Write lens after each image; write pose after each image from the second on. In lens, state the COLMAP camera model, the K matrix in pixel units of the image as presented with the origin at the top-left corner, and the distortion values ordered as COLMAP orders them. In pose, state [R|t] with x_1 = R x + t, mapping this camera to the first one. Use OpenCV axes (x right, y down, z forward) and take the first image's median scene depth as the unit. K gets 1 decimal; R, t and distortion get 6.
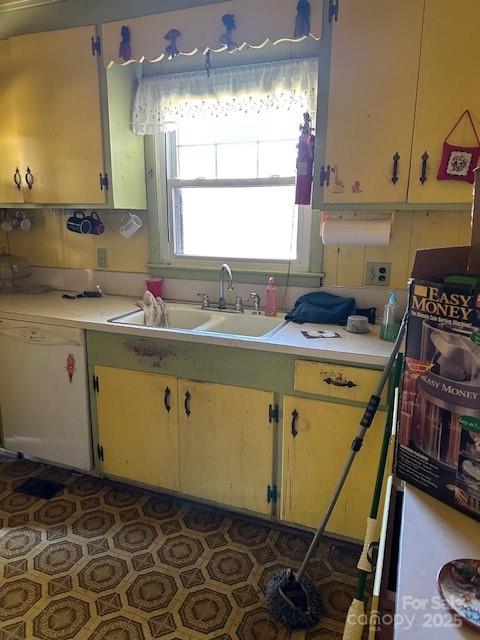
lens RADIAL K [[464.9, 0, 239.1], [0, 464.9, 321.1], [0, 0, 1]] dist [0.052724, -0.007386]
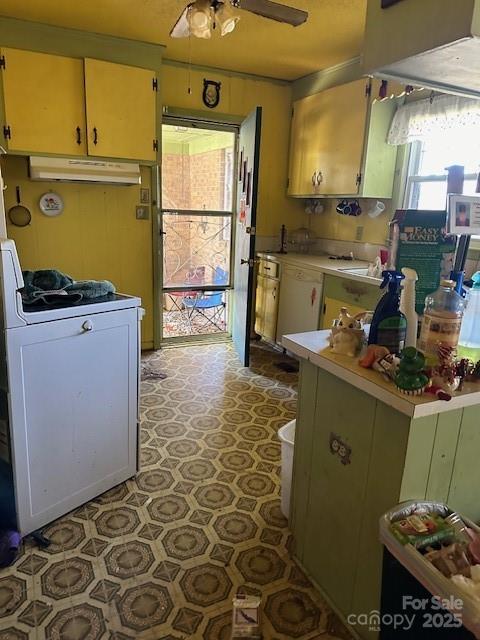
lens RADIAL K [[464.9, 0, 239.6], [0, 464.9, 319.8], [0, 0, 1]] dist [0.052724, -0.007386]
pose [[0.752005, 0.179498, -0.634247, 0.441686], [-0.178838, 0.981677, 0.065782, 0.109119], [0.634434, 0.063958, 0.770327, -0.353846]]
